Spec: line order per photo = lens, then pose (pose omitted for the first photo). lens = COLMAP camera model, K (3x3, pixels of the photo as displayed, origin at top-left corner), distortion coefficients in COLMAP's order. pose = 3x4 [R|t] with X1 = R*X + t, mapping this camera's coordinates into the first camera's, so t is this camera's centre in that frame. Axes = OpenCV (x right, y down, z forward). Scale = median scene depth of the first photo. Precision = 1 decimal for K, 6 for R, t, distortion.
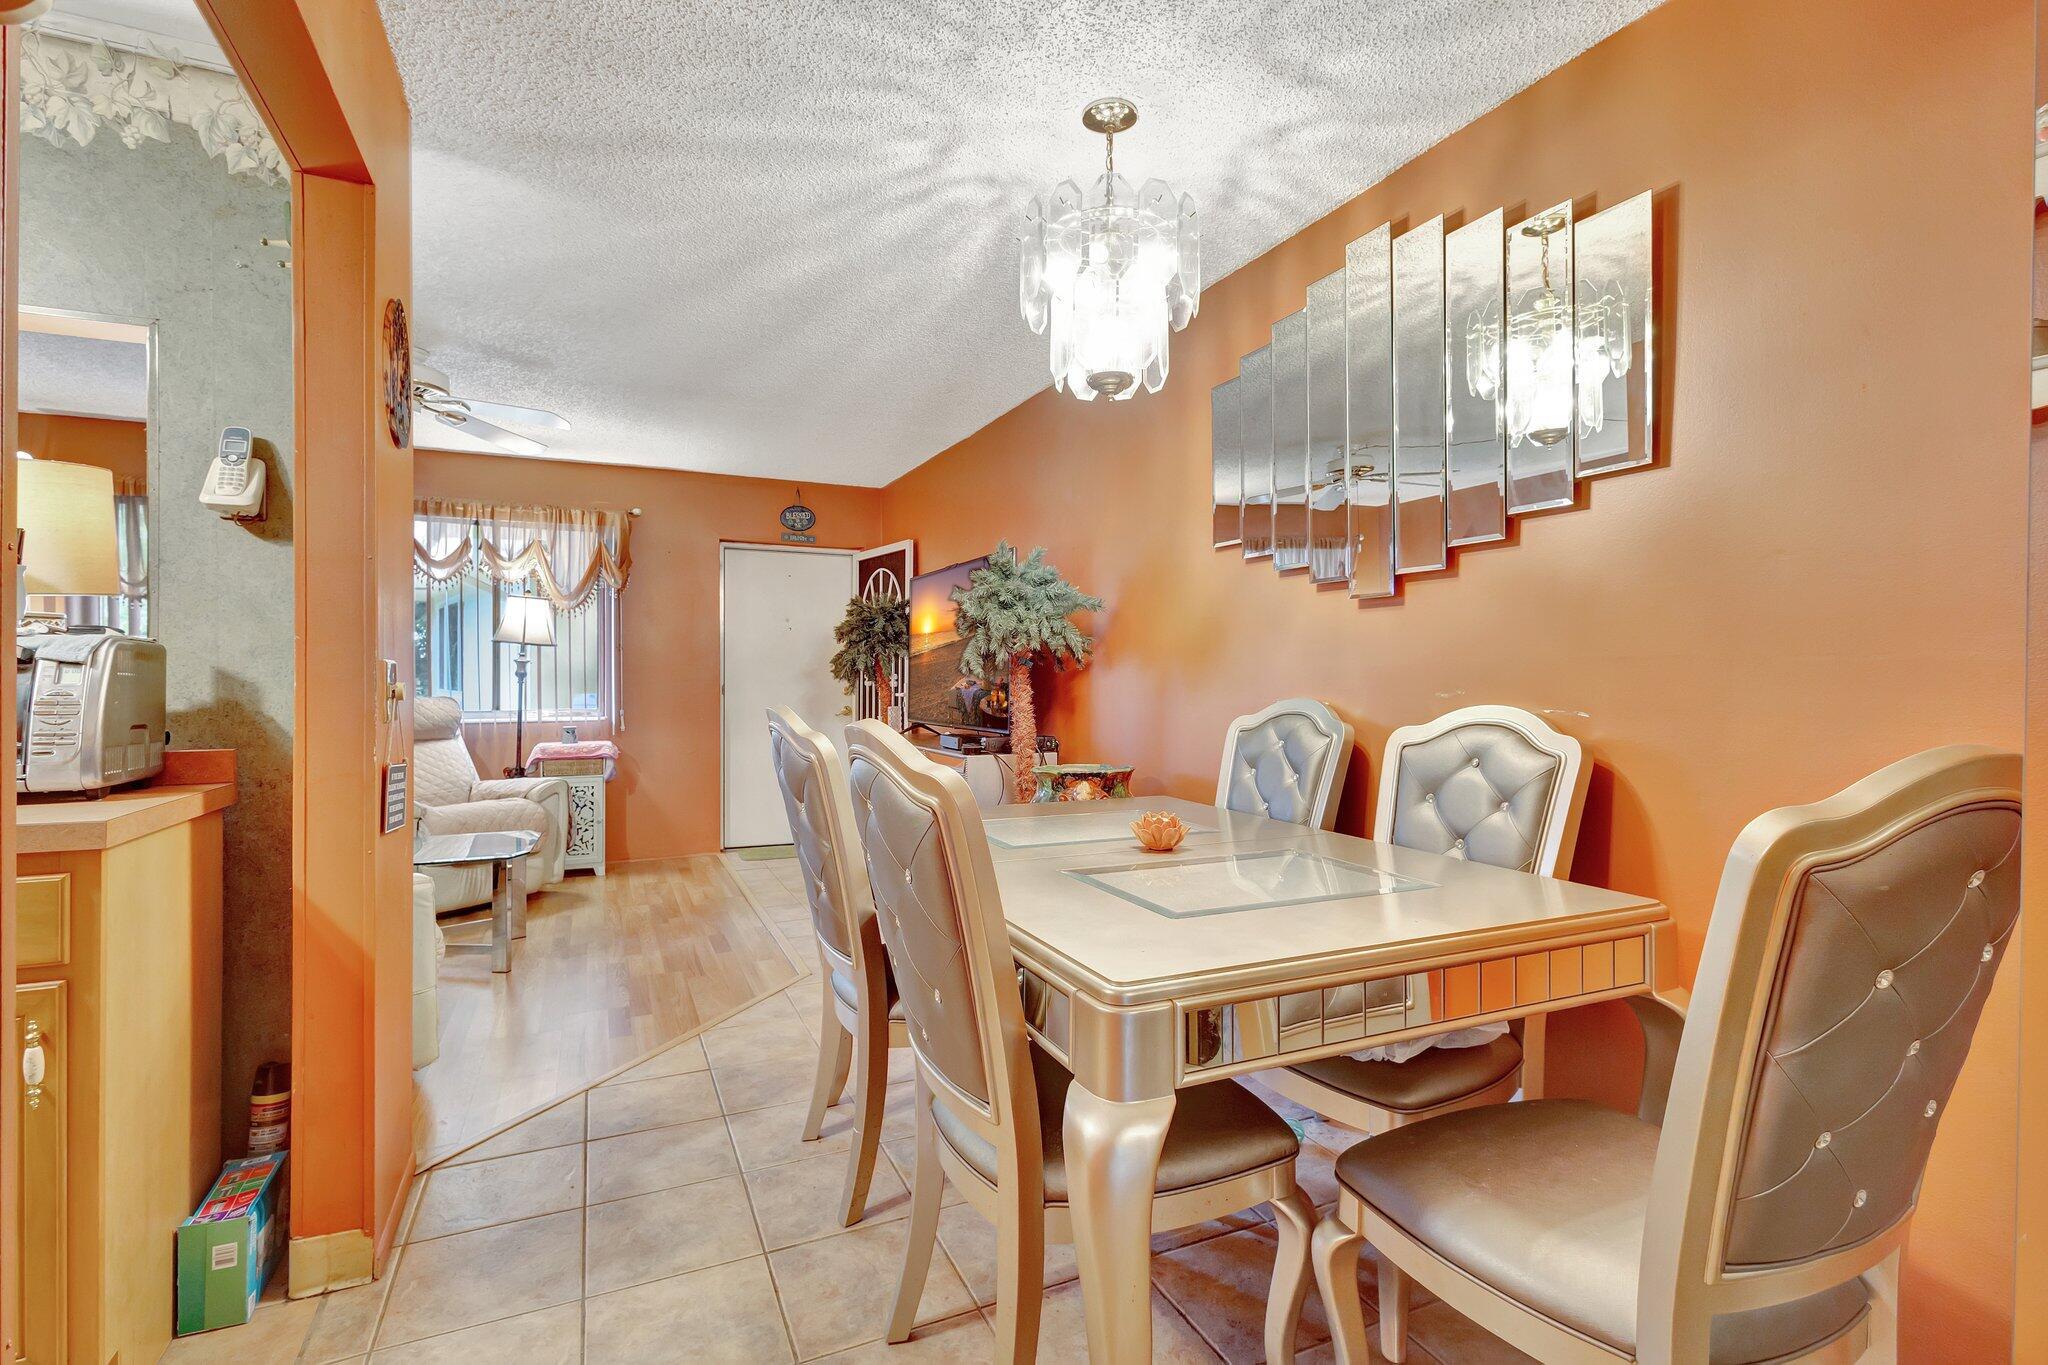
lens RADIAL K [[943.4, 0, 1024.0], [0, 943.4, 682.5], [0, 0, 1]] dist [0.001501, -0.001364]
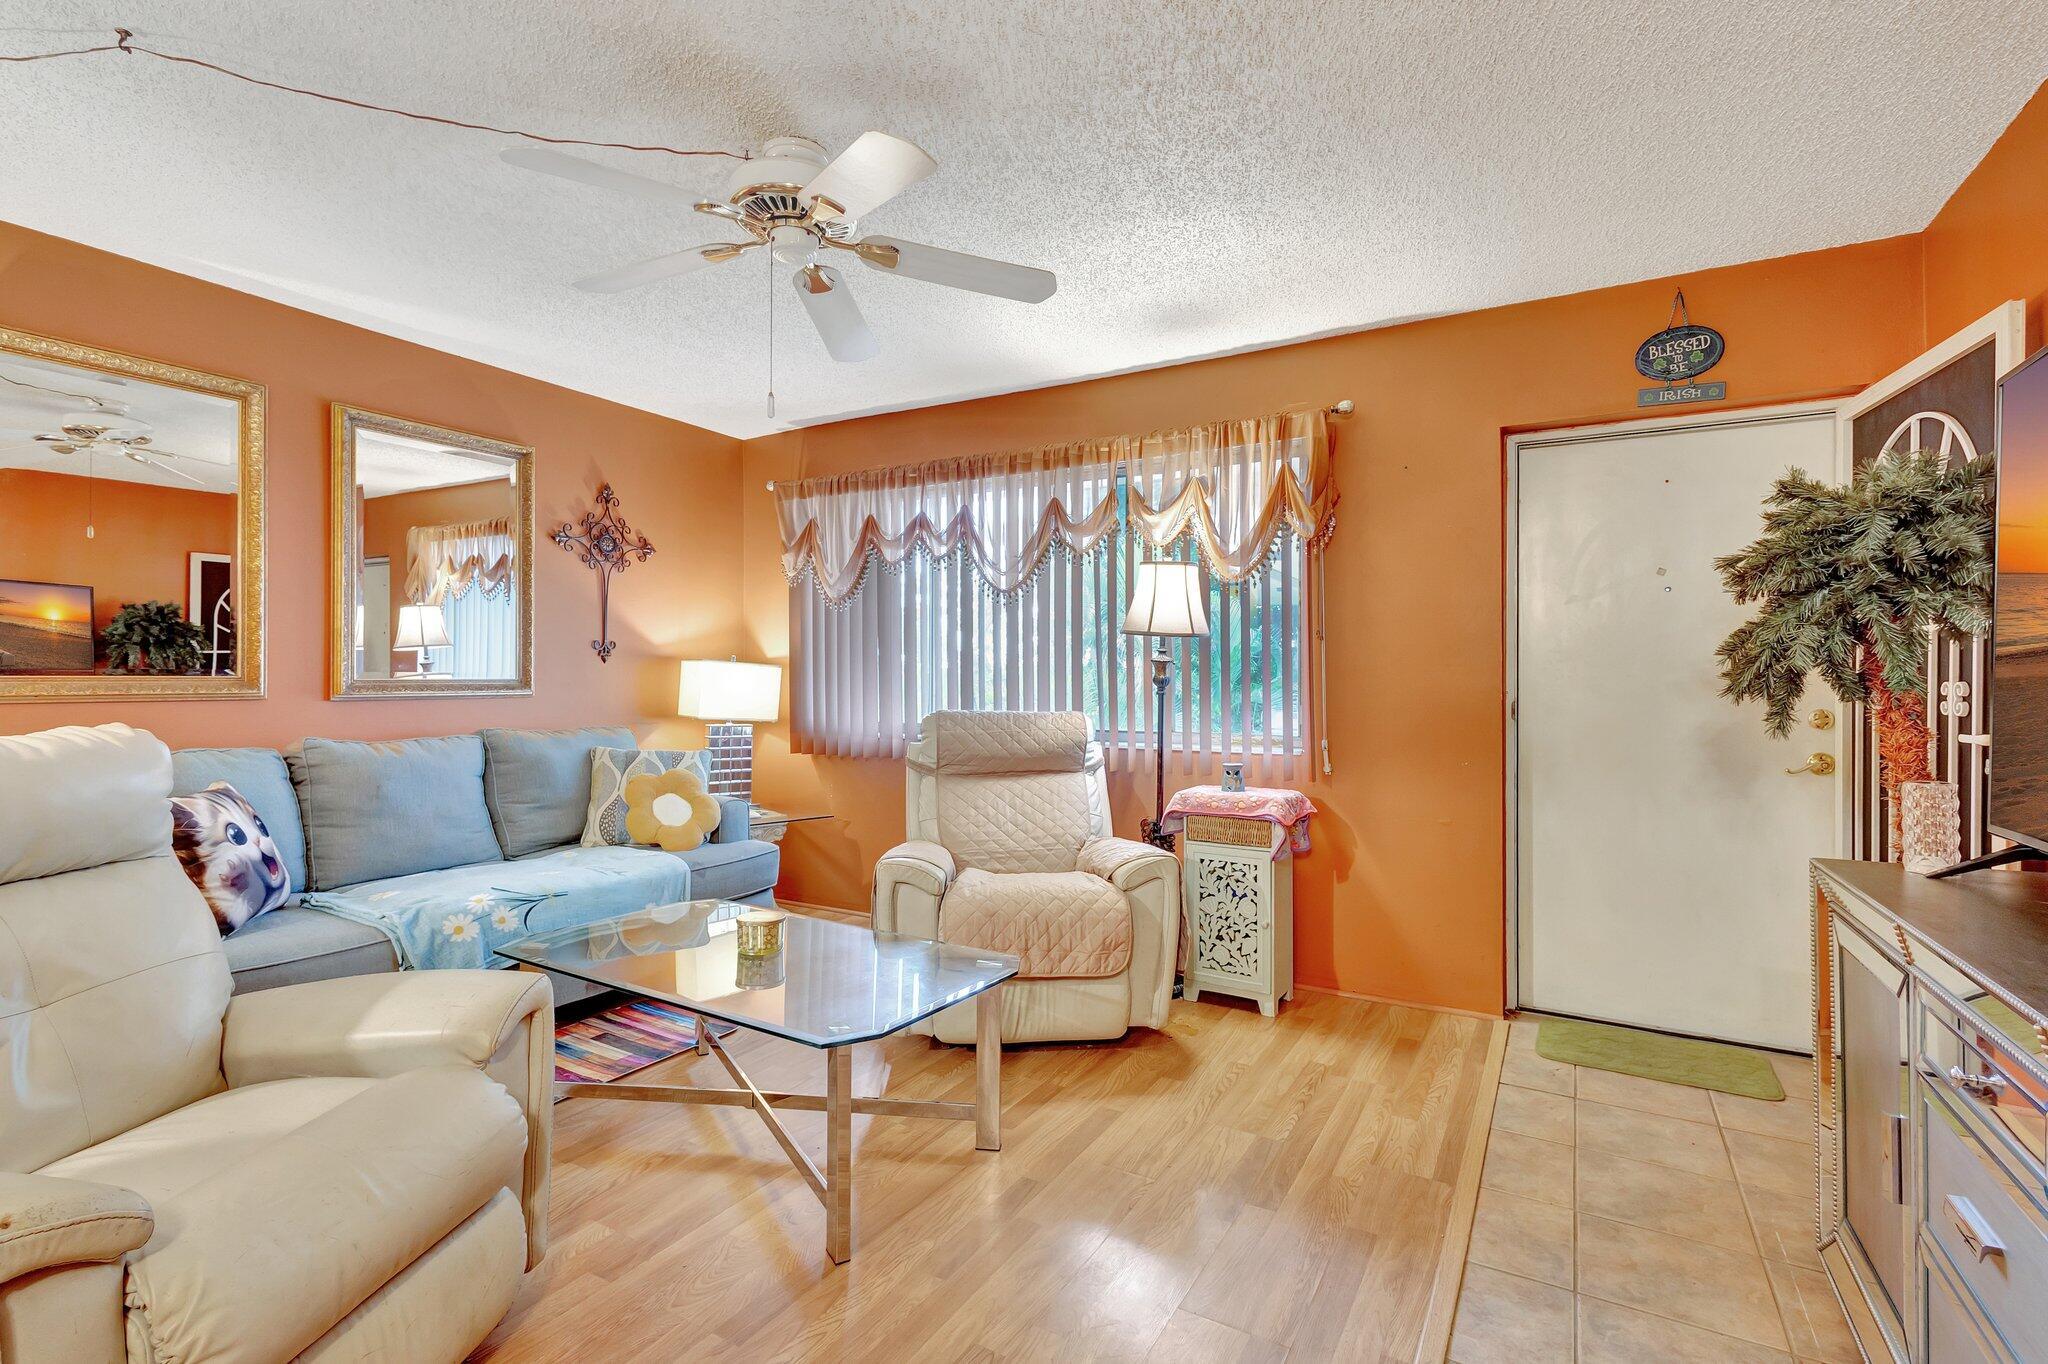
lens RADIAL K [[939.6, 0, 1012.0], [0, 939.6, 666.1], [0, 0, 1]] dist [0.003422, -0.000452]
pose [[0.566842, -0.011138, -0.823751, -0.047334], [-0.003580, 0.999866, -0.015983, -0.008007], [0.823819, 0.012009, 0.566726, 0.536338]]
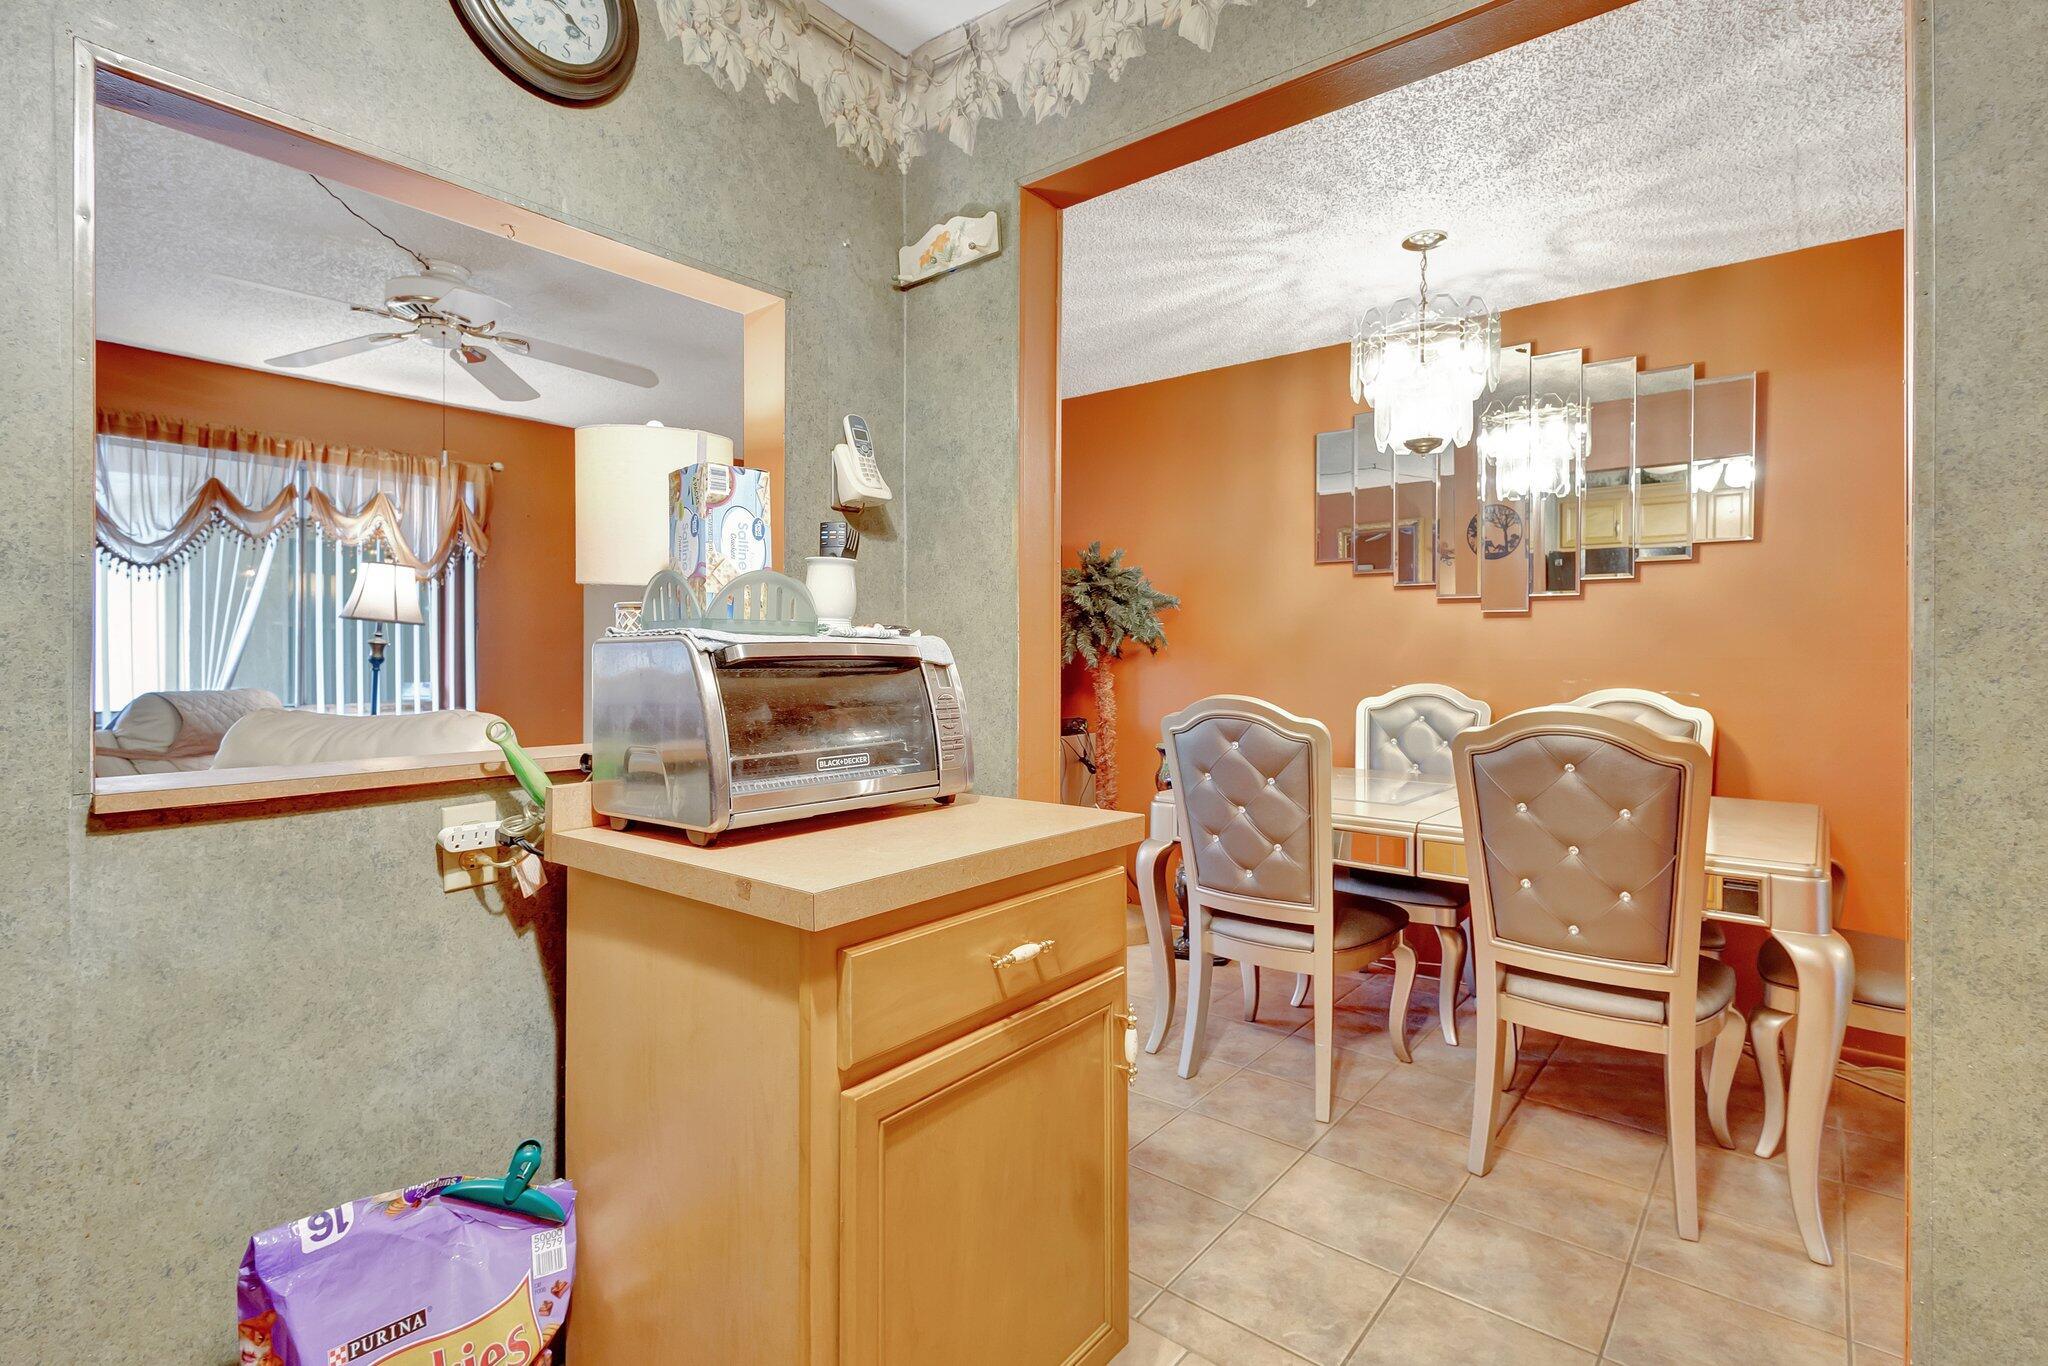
lens RADIAL K [[962.6, 0, 1024.7], [0, 962.6, 658.8], [0, 0, 1]] dist [0.009208, 0.000024]
pose [[0.899751, 0.001012, 0.436402, -0.393919], [-0.000131, 0.999998, -0.002048, -0.007785], [-0.436403, 0.001785, 0.899750, 0.015911]]
